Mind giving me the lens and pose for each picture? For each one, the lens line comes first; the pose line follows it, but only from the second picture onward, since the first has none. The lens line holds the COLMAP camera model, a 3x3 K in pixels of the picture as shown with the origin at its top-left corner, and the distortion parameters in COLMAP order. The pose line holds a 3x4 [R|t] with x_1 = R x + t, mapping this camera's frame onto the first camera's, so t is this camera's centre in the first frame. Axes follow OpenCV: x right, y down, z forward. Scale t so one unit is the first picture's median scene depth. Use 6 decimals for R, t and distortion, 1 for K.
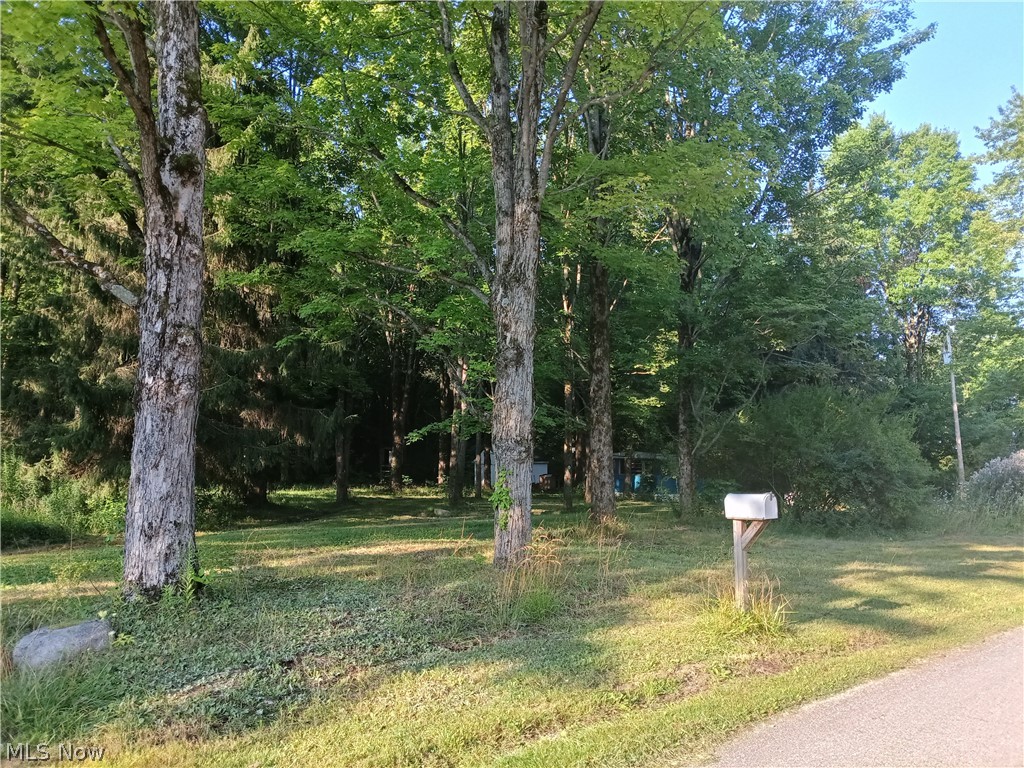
lens RADIAL K [[772.1, 0, 511.7], [0, 772.1, 379.9], [0, 0, 1]] dist [0.051737, -0.058608]
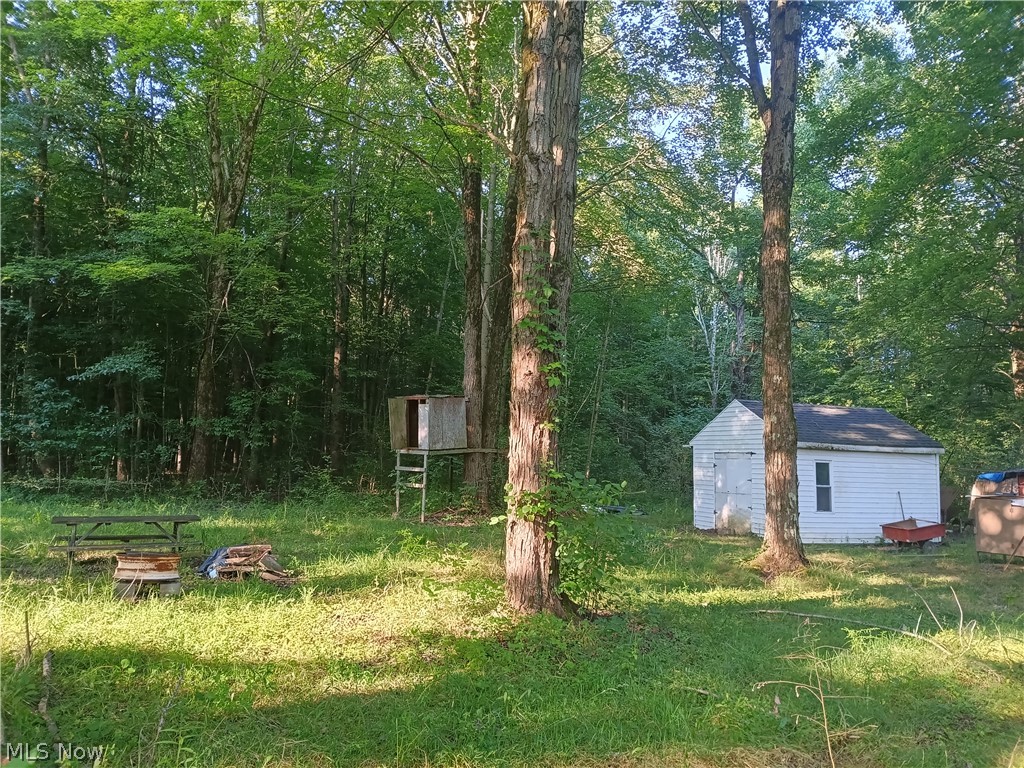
lens RADIAL K [[772.1, 0, 508.5], [0, 772.1, 381.9], [0, 0, 1]] dist [0.051737, -0.058608]
pose [[0.970764, -0.011353, -0.239767, -0.128937], [0.012070, 0.999926, 0.001525, 0.214026], [0.239732, -0.004374, 0.970829, 1.848070]]
